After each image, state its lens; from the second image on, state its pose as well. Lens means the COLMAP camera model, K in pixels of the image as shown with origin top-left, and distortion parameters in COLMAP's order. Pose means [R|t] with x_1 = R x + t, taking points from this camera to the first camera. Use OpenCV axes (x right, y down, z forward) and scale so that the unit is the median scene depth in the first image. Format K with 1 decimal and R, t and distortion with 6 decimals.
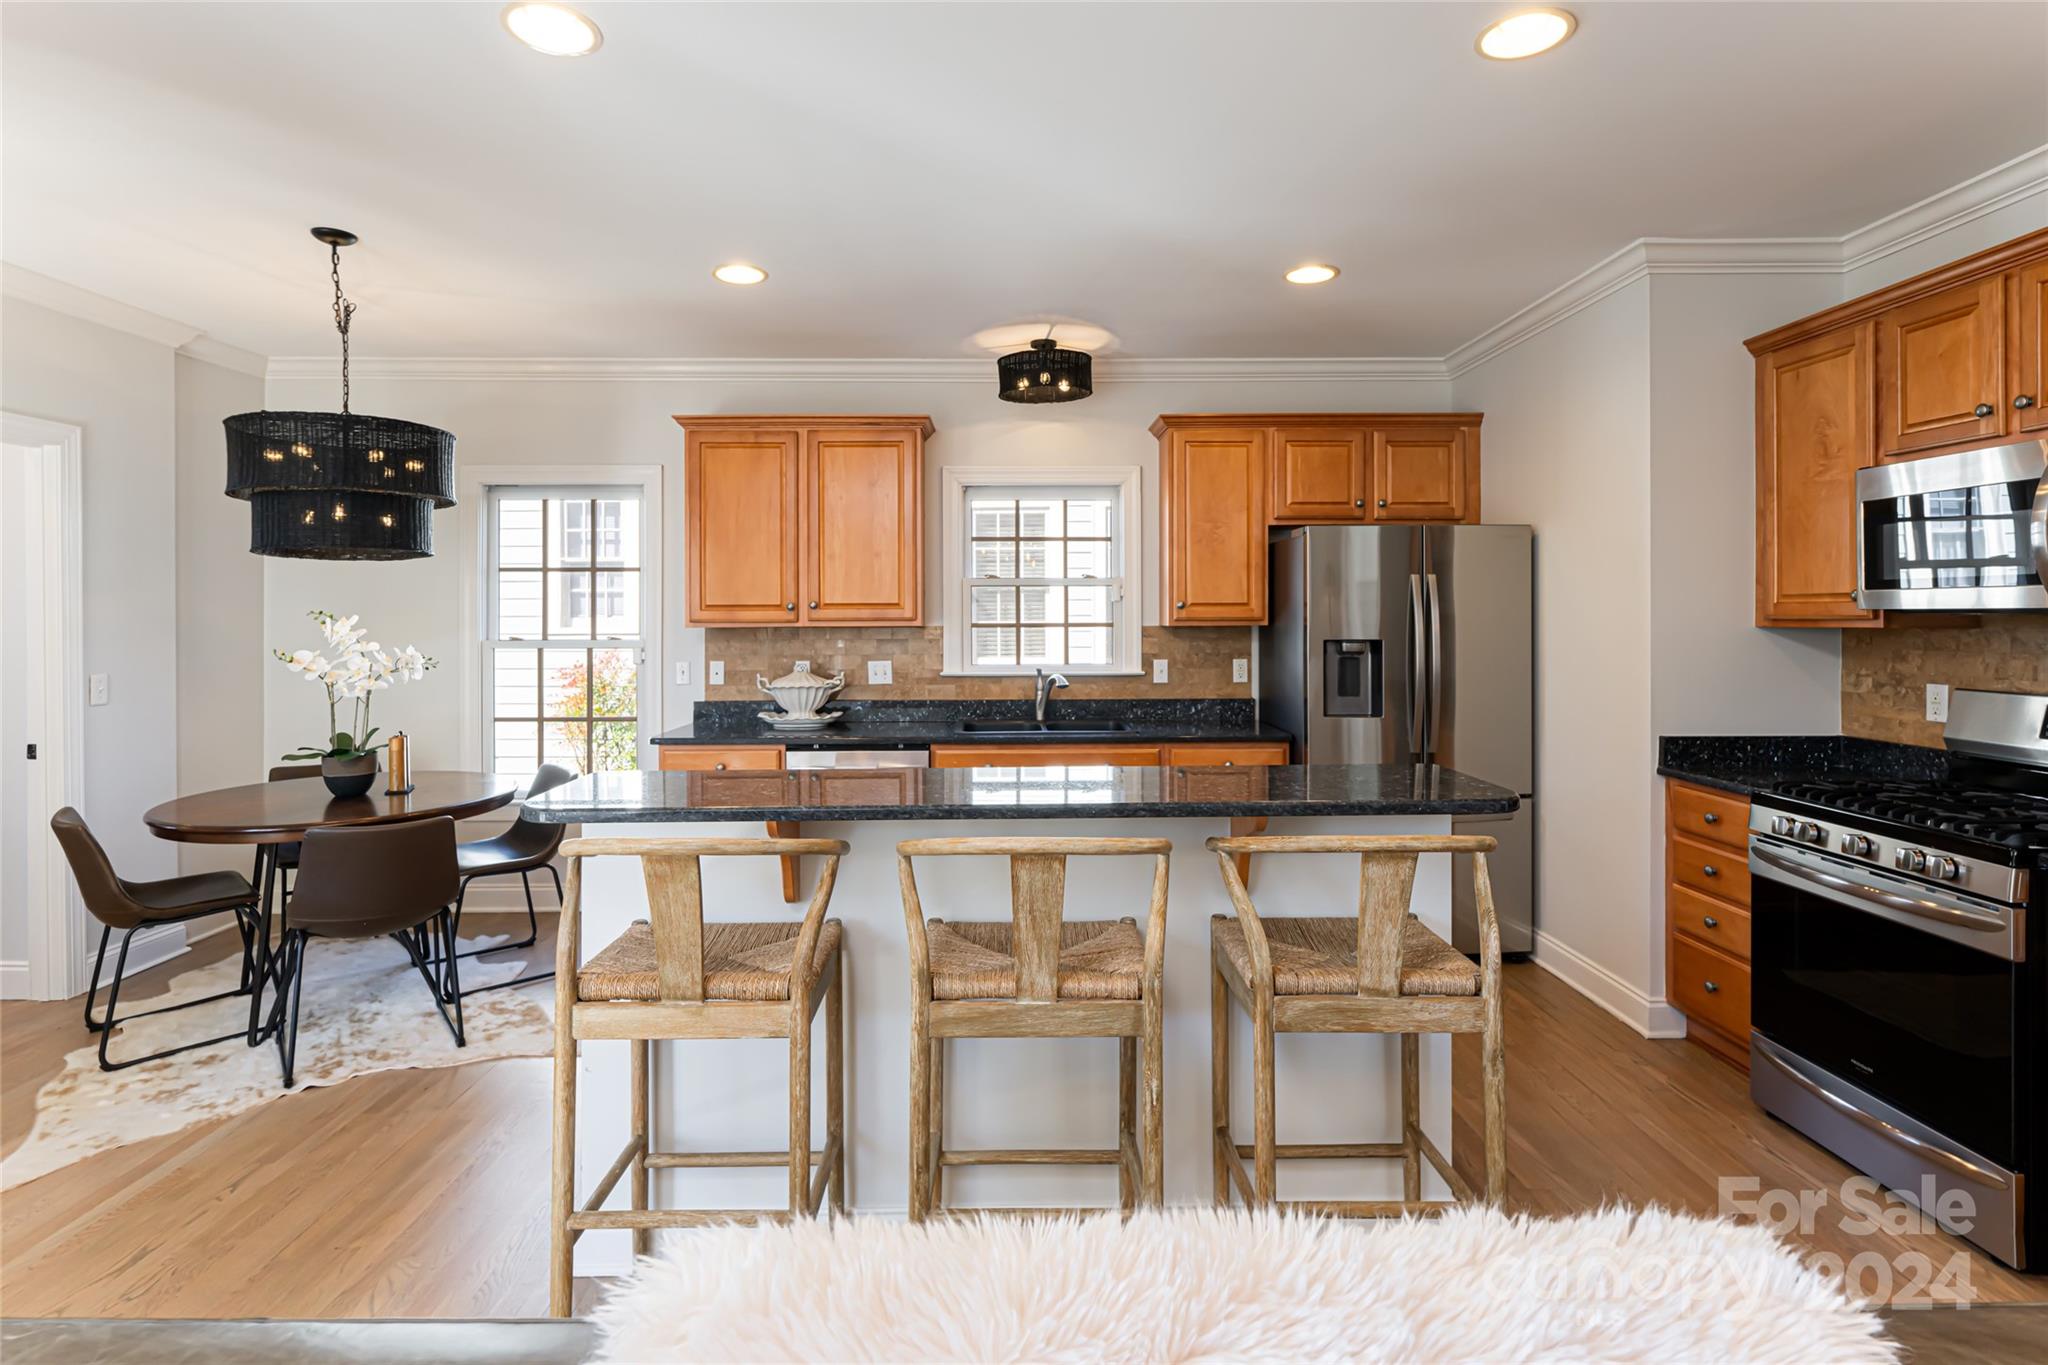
lens RADIAL K [[1014.6, 0, 1013.2], [0, 1014.6, 620.2], [0, 0, 1]] dist [-0.000486, 0.000600]
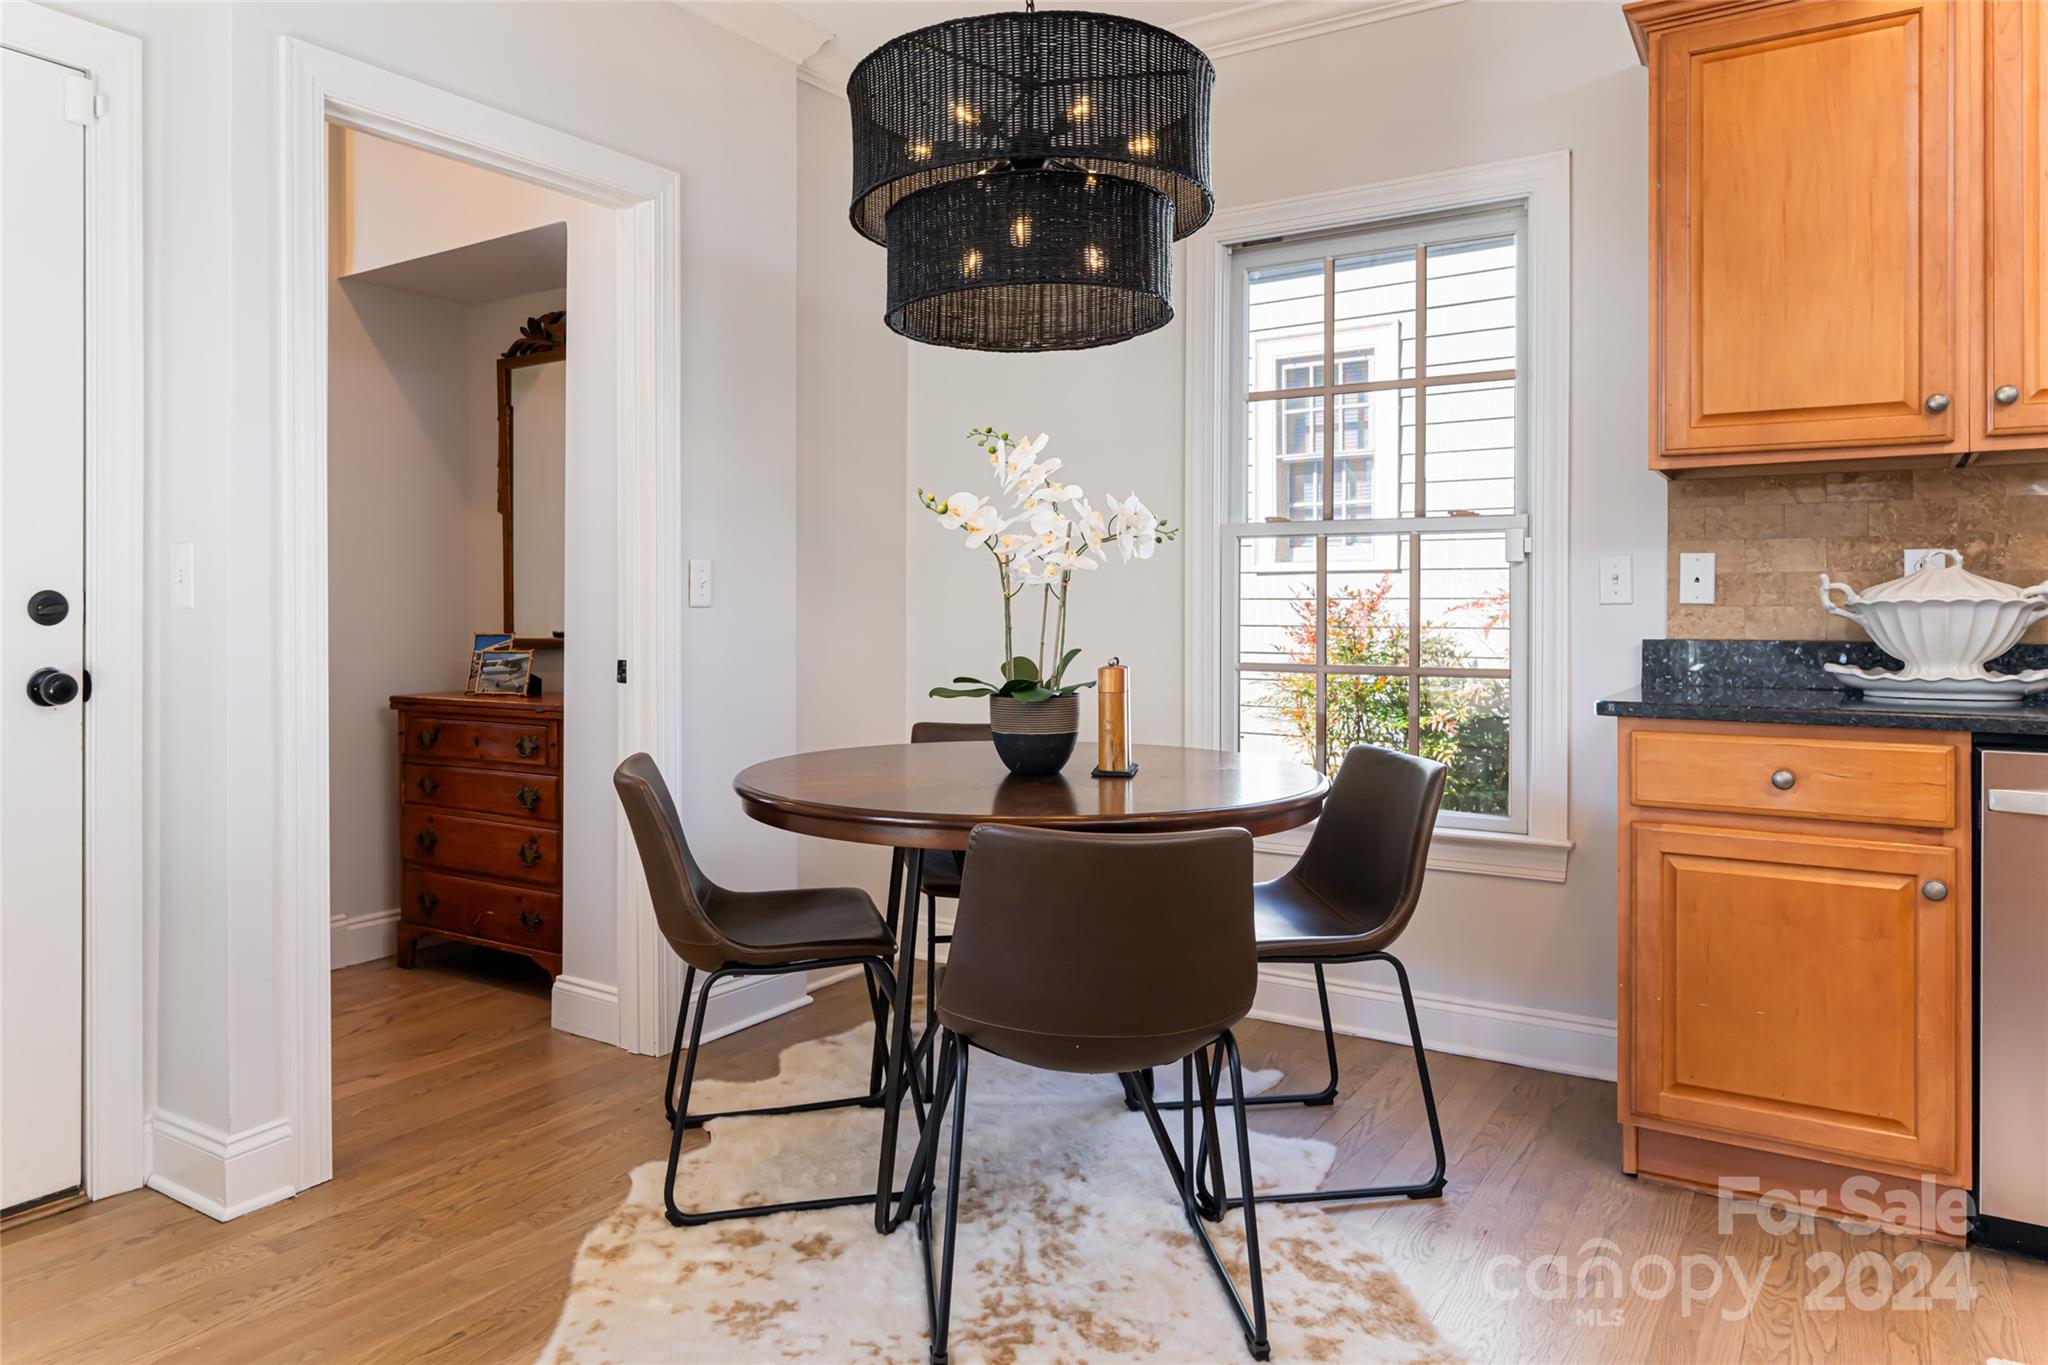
lens RADIAL K [[1362.8, 0, 965.7], [0, 1362.8, 598.3], [0, 0, 1]] dist [0.009638, 0.001698]
pose [[0.827393, 0.000247, -0.561623, -0.278565], [-0.004506, 0.999971, -0.006198, 0.084744], [0.561605, 0.007659, 0.827370, 0.383699]]
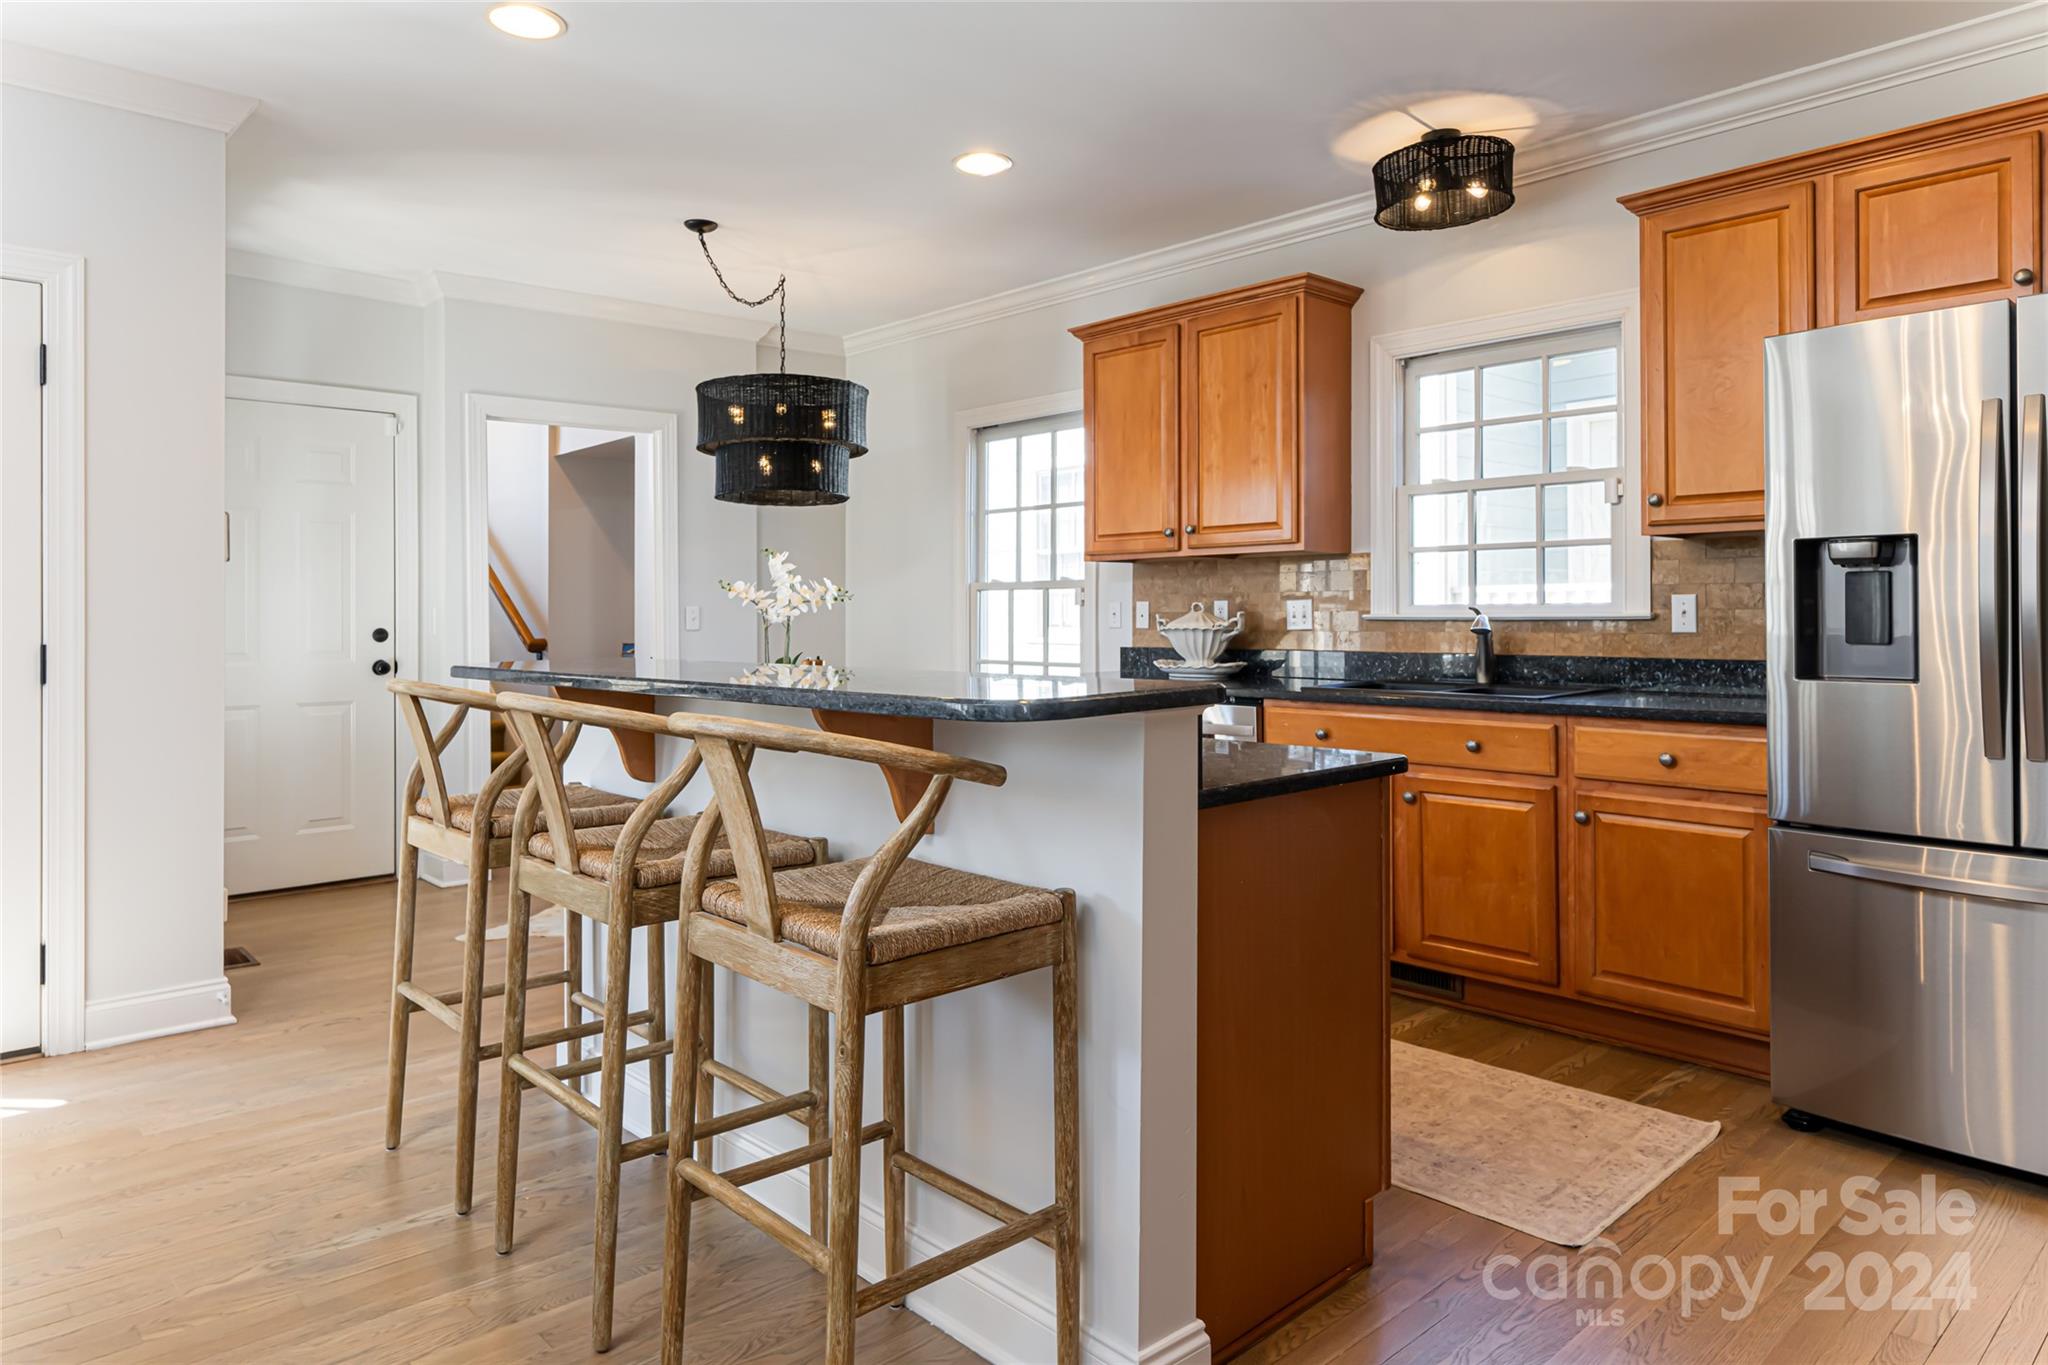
lens RADIAL K [[1265.1, 0, 1015.0], [0, 1265.1, 610.4], [0, 0, 1]] dist [-0.001810, 0.000493]
pose [[0.670324, -0.001474, -0.742067, 0.566559], [0.003109, 0.999995, 0.000822, 0.059890], [0.742062, -0.002858, 0.670326, 0.239261]]
